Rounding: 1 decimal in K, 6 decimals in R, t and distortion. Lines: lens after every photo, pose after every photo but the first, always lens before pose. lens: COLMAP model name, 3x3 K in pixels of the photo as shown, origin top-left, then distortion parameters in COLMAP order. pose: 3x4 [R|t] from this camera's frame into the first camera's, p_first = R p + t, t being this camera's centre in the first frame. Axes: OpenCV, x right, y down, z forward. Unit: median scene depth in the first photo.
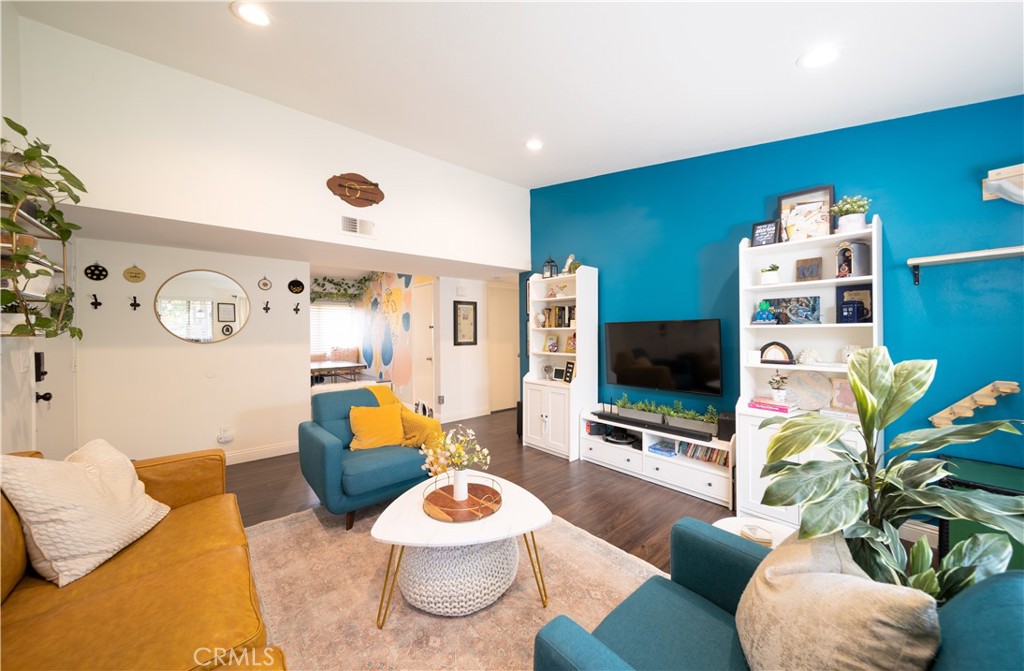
lens RADIAL K [[359.3, 0, 511.3], [0, 359.3, 332.7], [0, 0, 1]] dist [-0.001268, -0.000389]
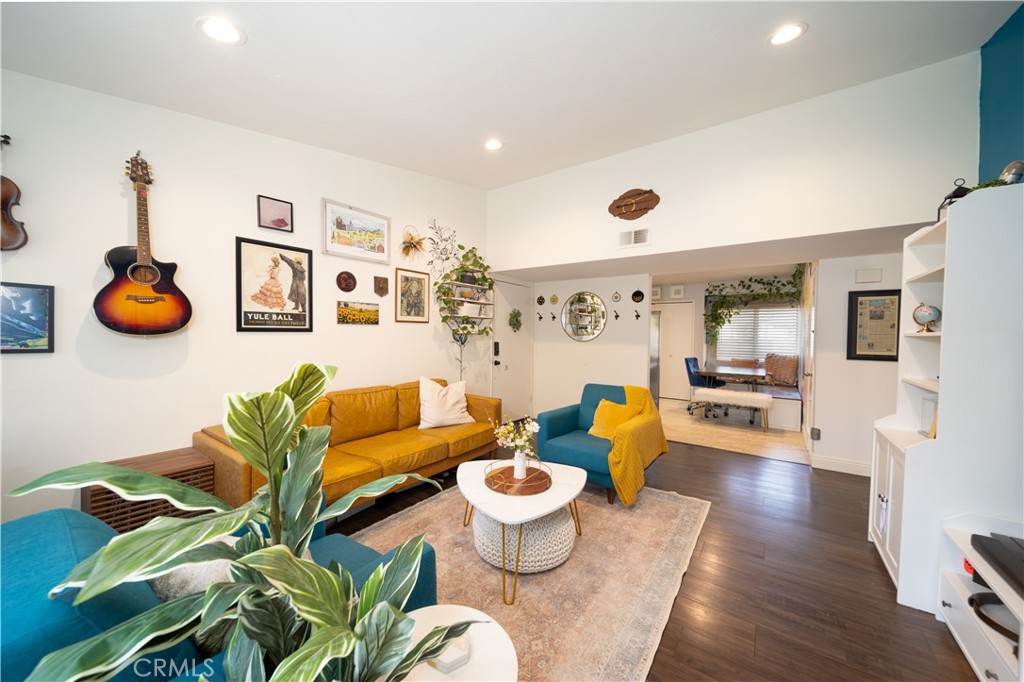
lens RADIAL K [[359.0, 0, 512.0], [0, 359.0, 341.0], [0, 0, 1]] dist [0.000045, -0.000160]
pose [[0.240176, 0.028022, -0.970325, 0.519330], [-0.017785, 0.999542, 0.024464, -0.004315], [0.970566, 0.011382, 0.240564, 0.370102]]
